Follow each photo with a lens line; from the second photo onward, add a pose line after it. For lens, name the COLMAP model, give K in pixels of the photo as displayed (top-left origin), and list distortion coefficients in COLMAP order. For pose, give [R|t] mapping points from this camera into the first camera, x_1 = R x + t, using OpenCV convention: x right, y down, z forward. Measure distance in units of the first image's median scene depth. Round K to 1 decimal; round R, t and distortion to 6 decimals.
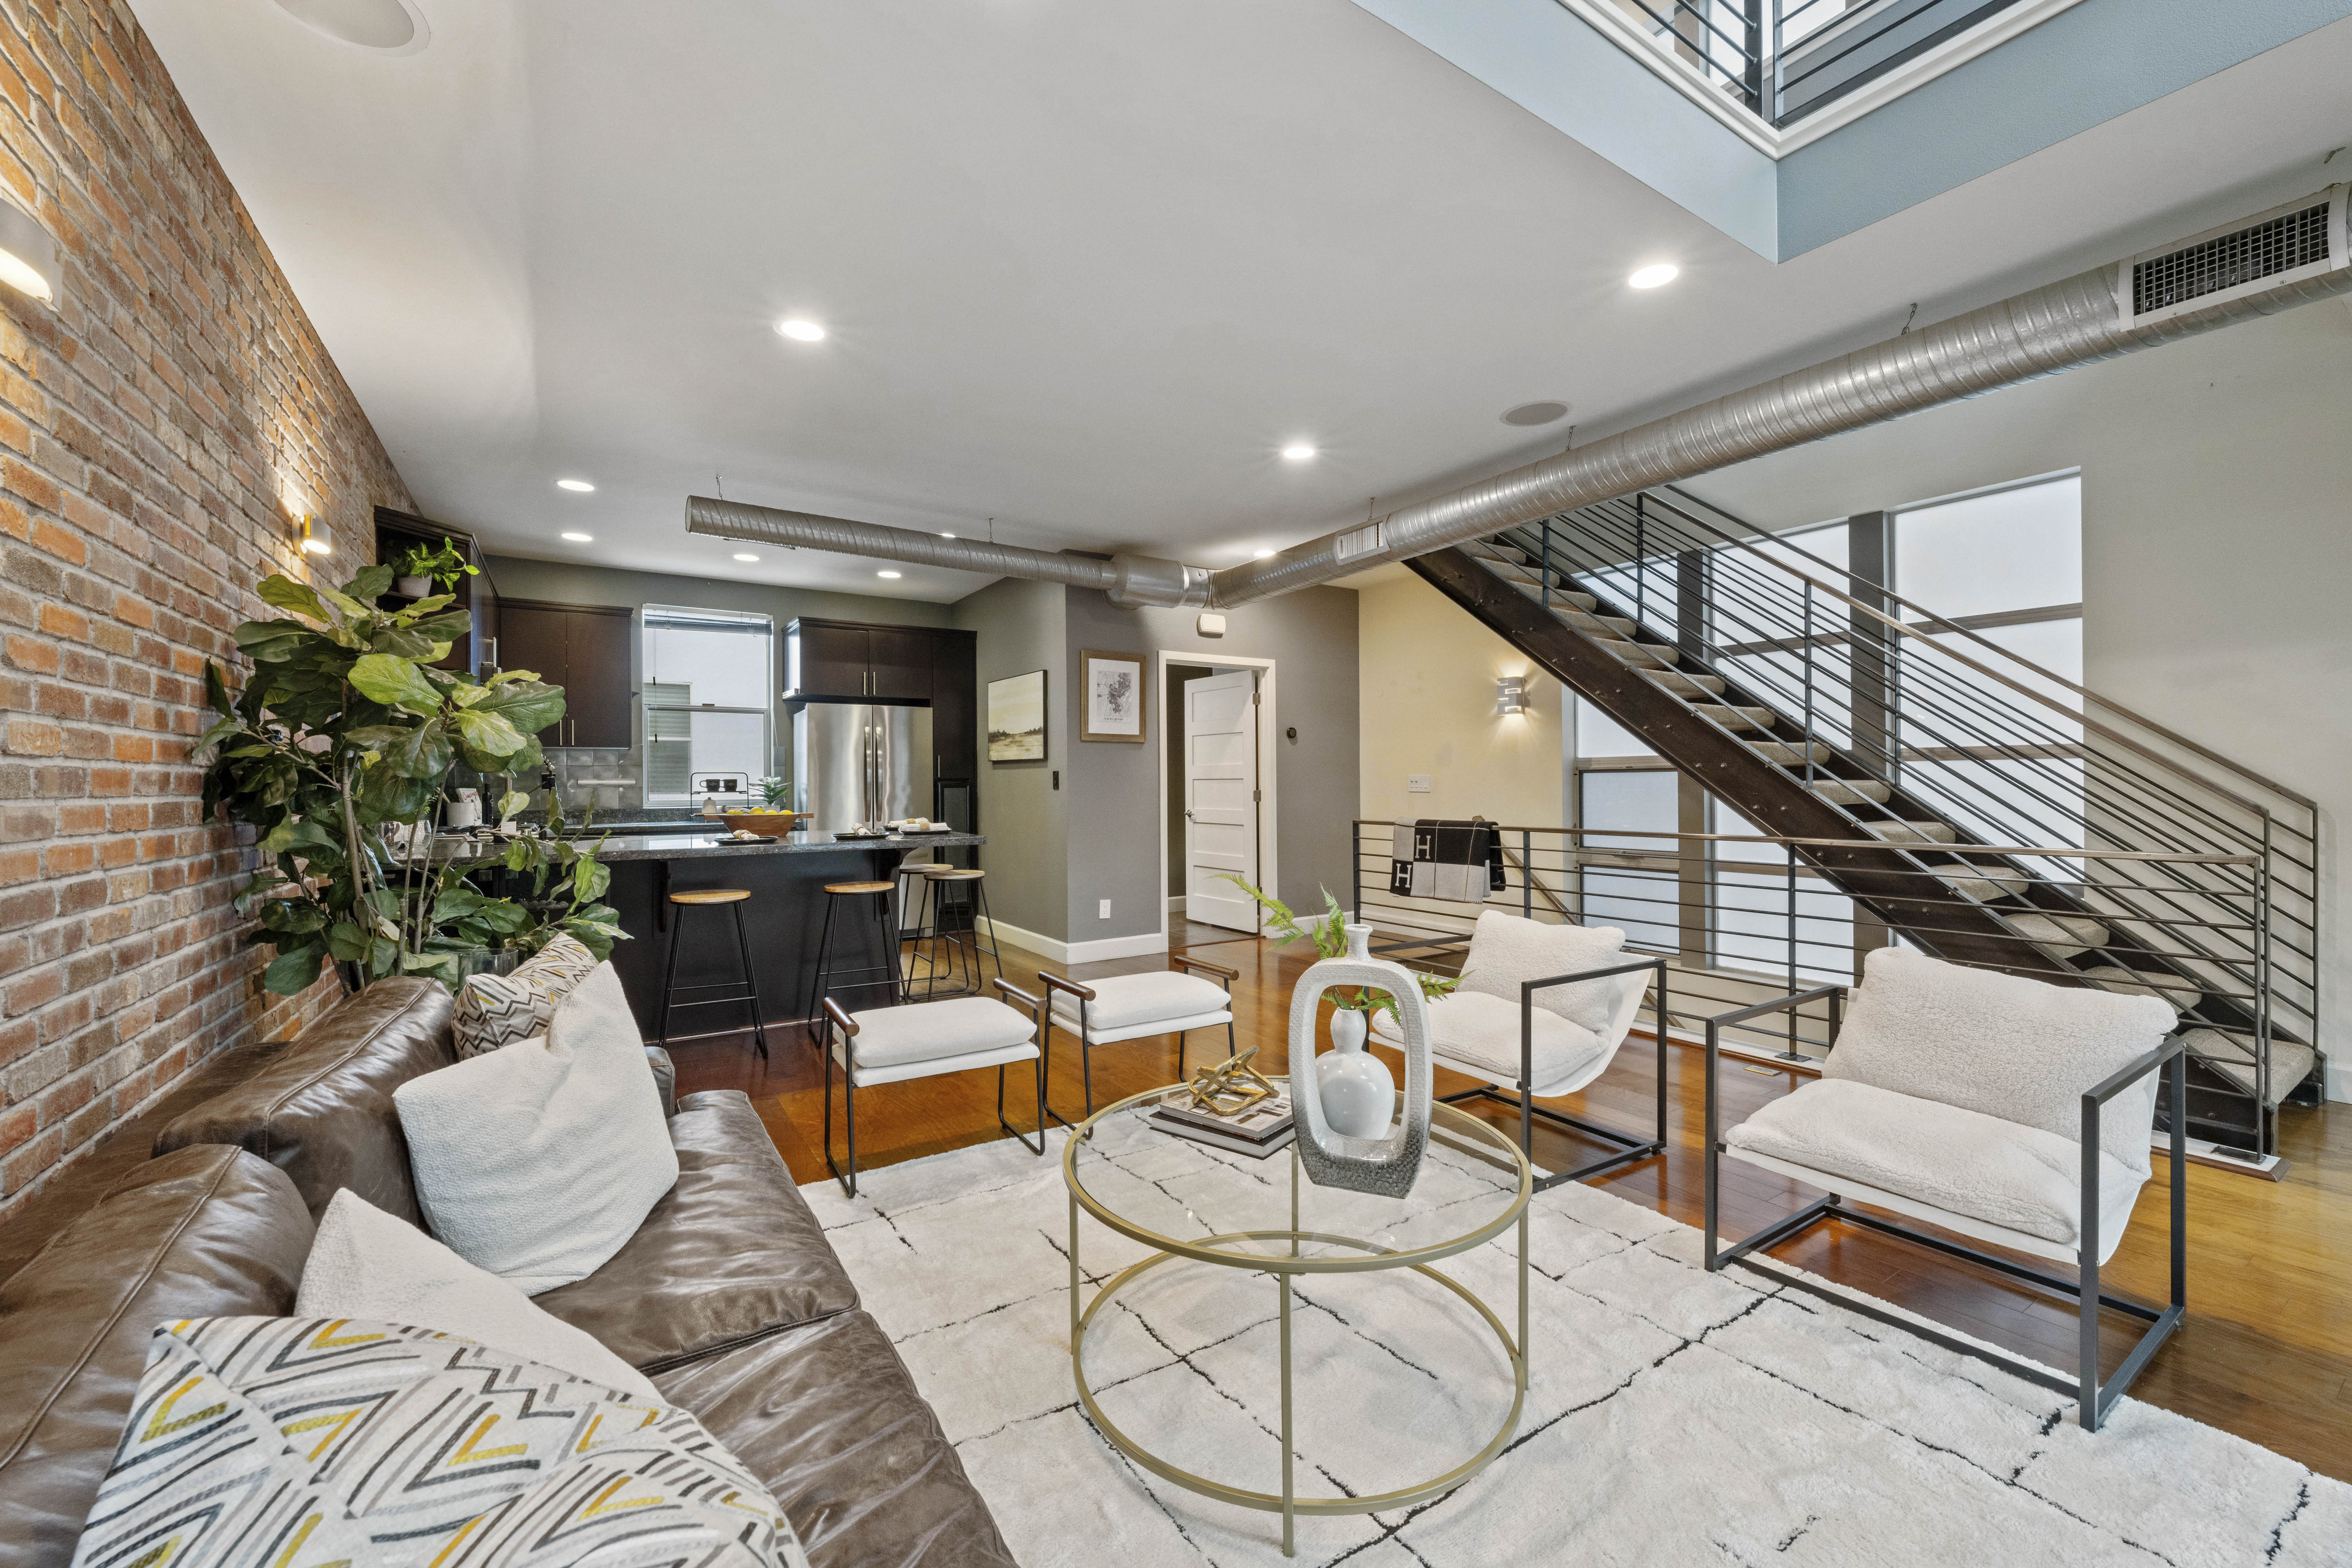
lens RADIAL K [[932.9, 0, 1182.7], [0, 932.9, 772.9], [0, 0, 1]] dist [-0.003490, 0.002375]
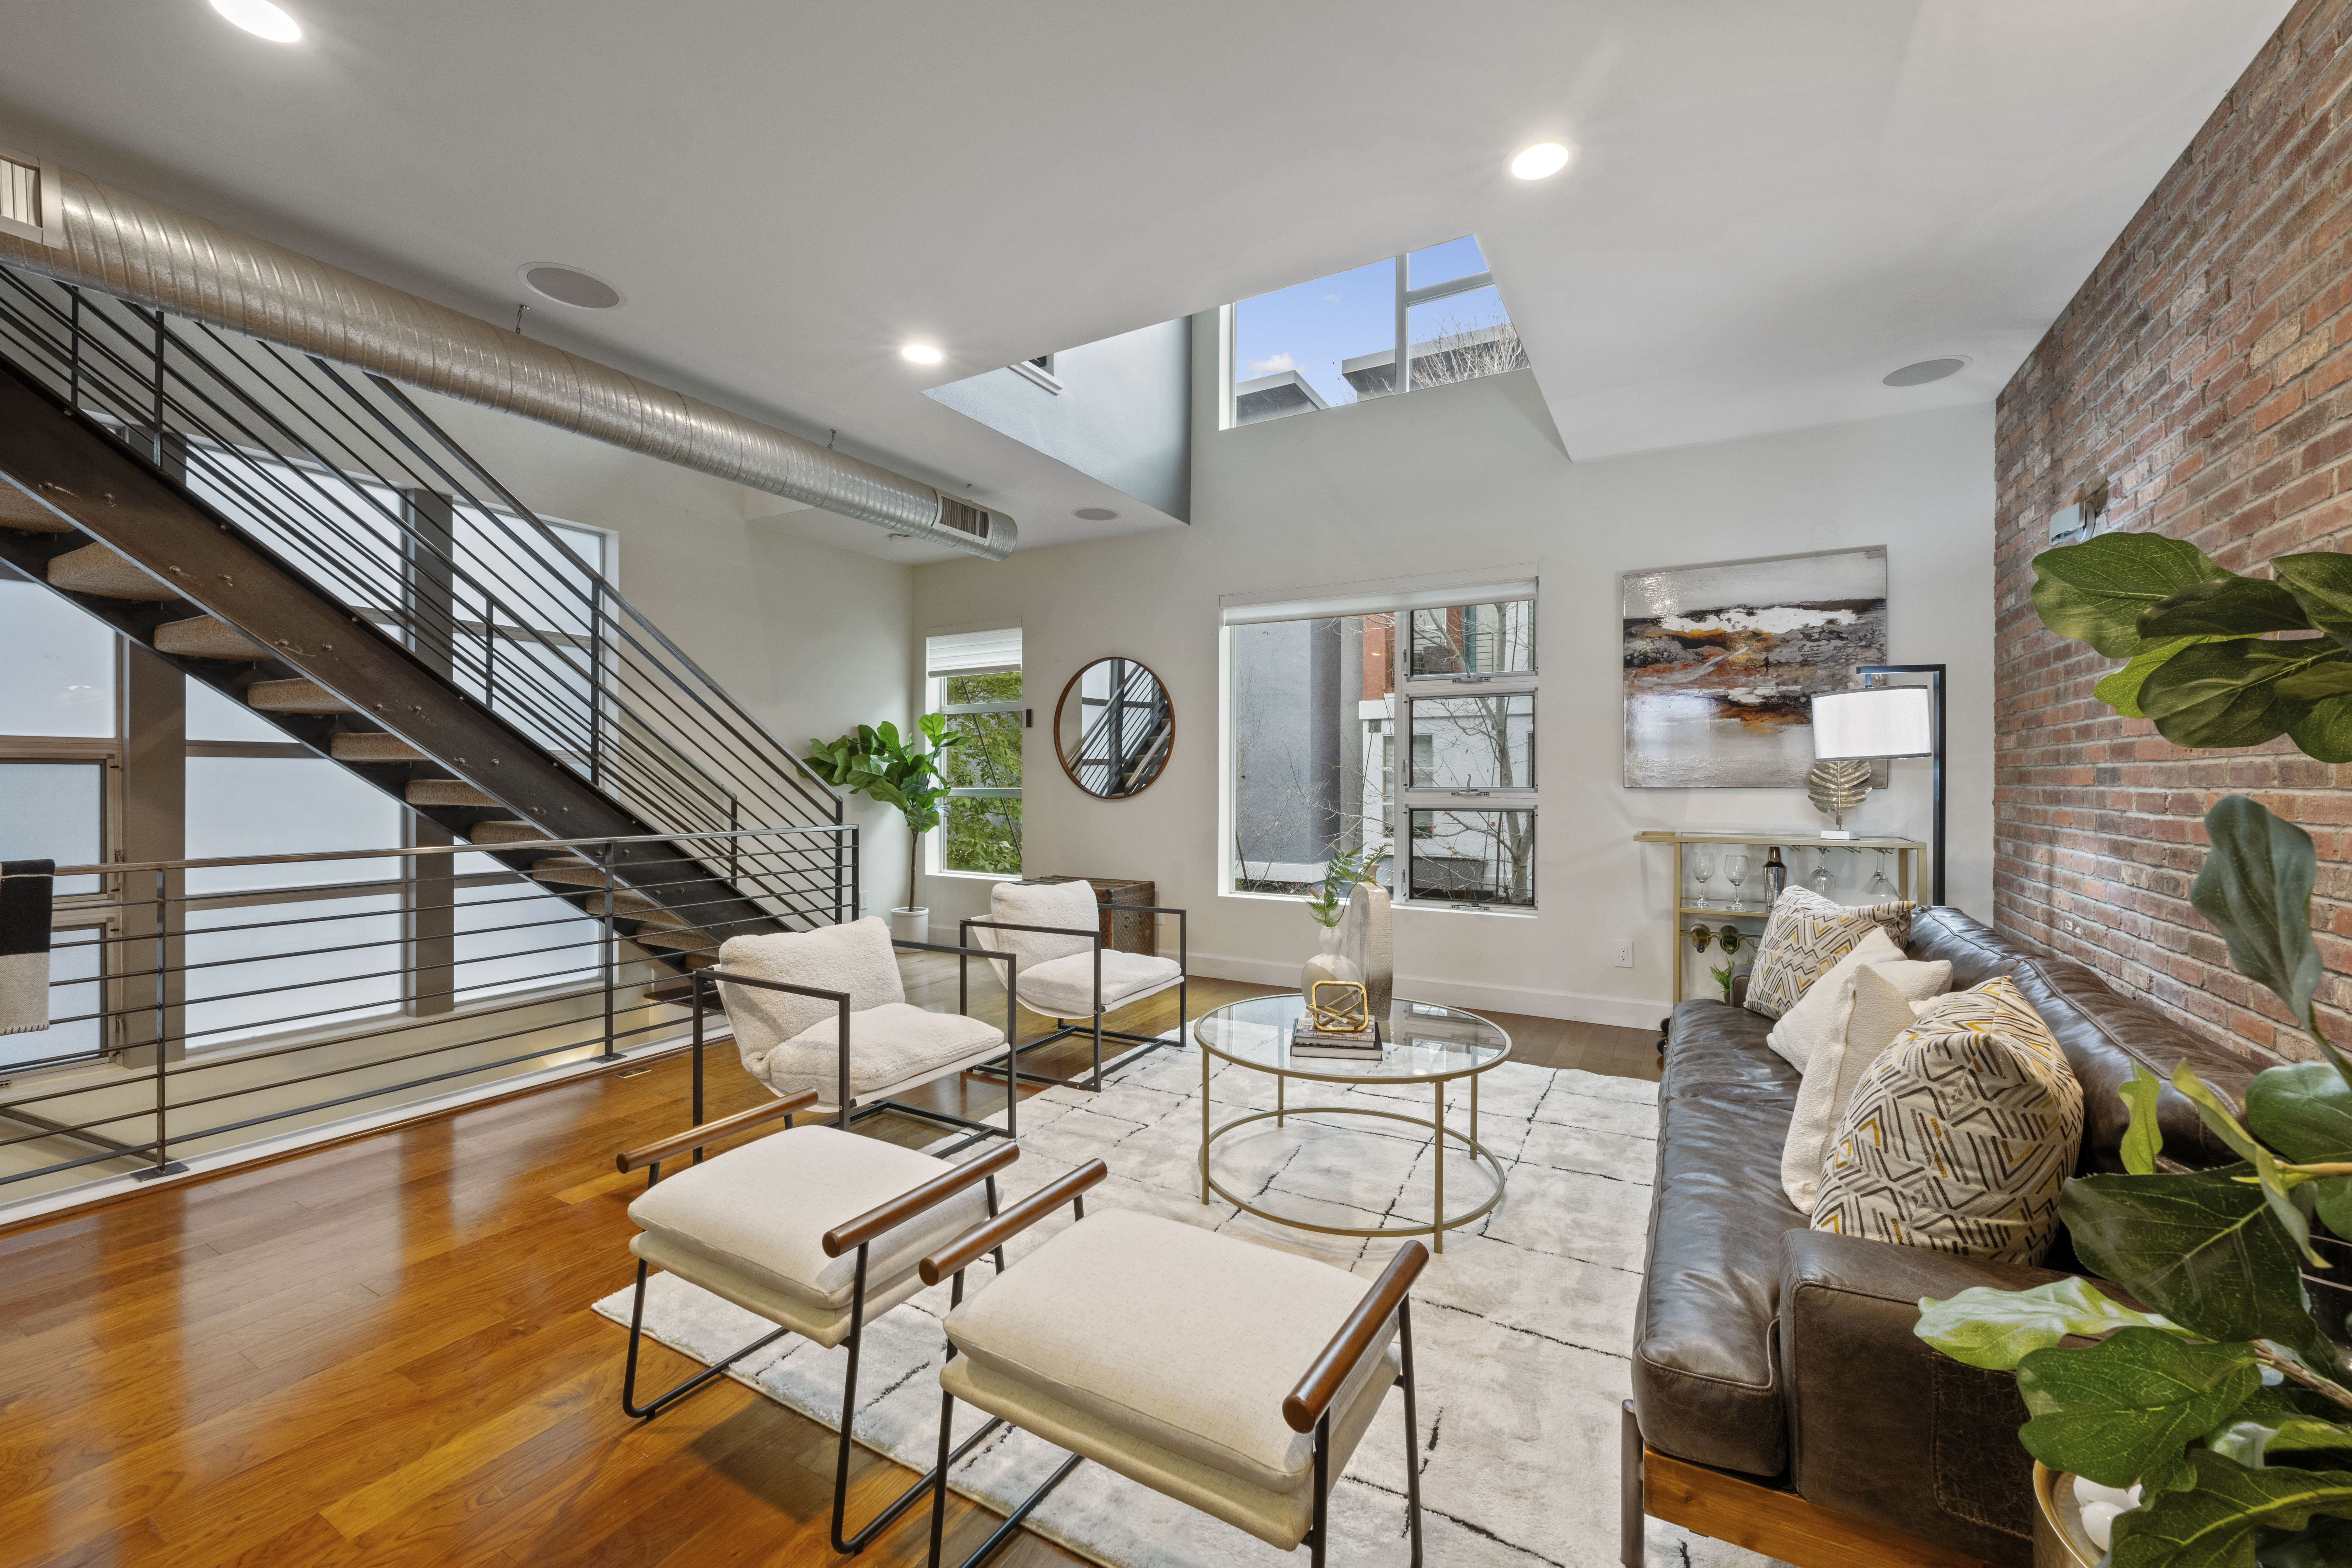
lens RADIAL K [[930.0, 0, 1181.6], [0, 930.0, 785.1], [0, 0, 1]] dist [-0.000447, -0.000310]
pose [[-0.462124, -0.001629, 0.886814, -0.390637], [-0.010410, 0.999939, -0.003588, 0.007663], [-0.886754, -0.010890, -0.462112, 0.700015]]
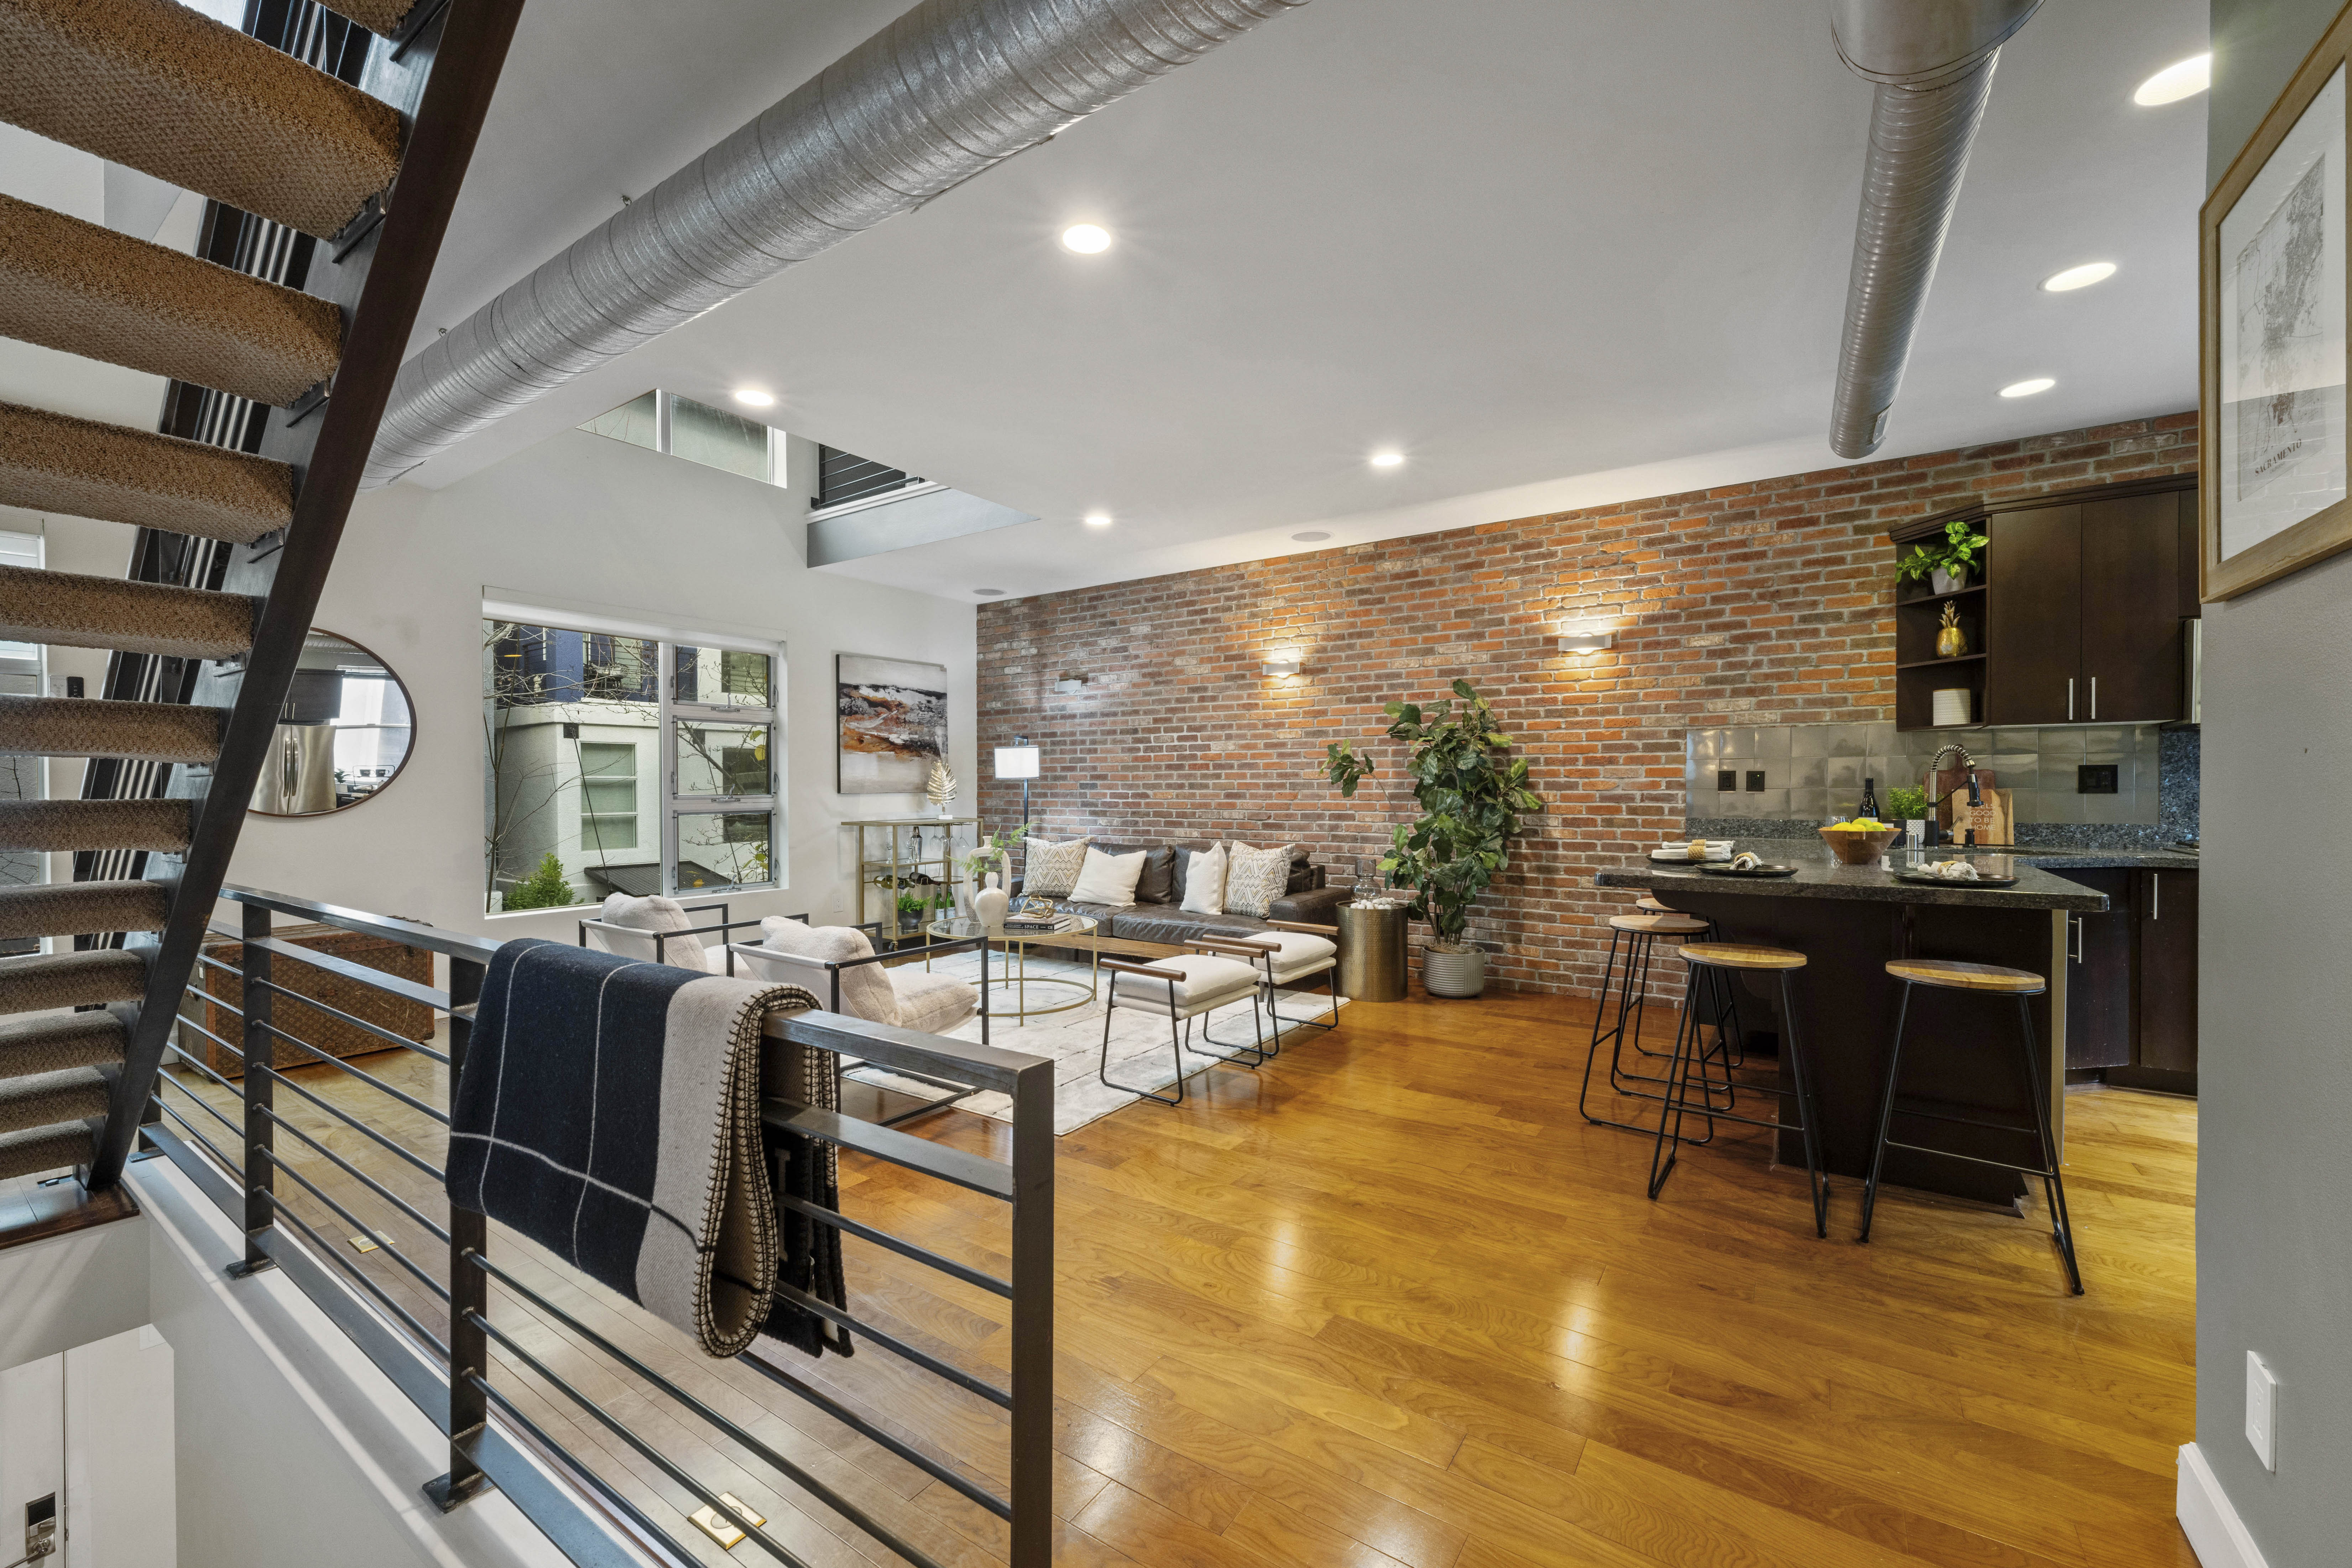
lens RADIAL K [[931.4, 0, 1188.3], [0, 931.4, 797.1], [0, 0, 1]] dist [0.000254, 0.000361]
pose [[-0.919255, 0.011160, -0.393504, 0.256213], [0.012179, 0.999926, -0.000093, 0.013787], [0.393474, -0.004878, -0.919323, 1.342541]]
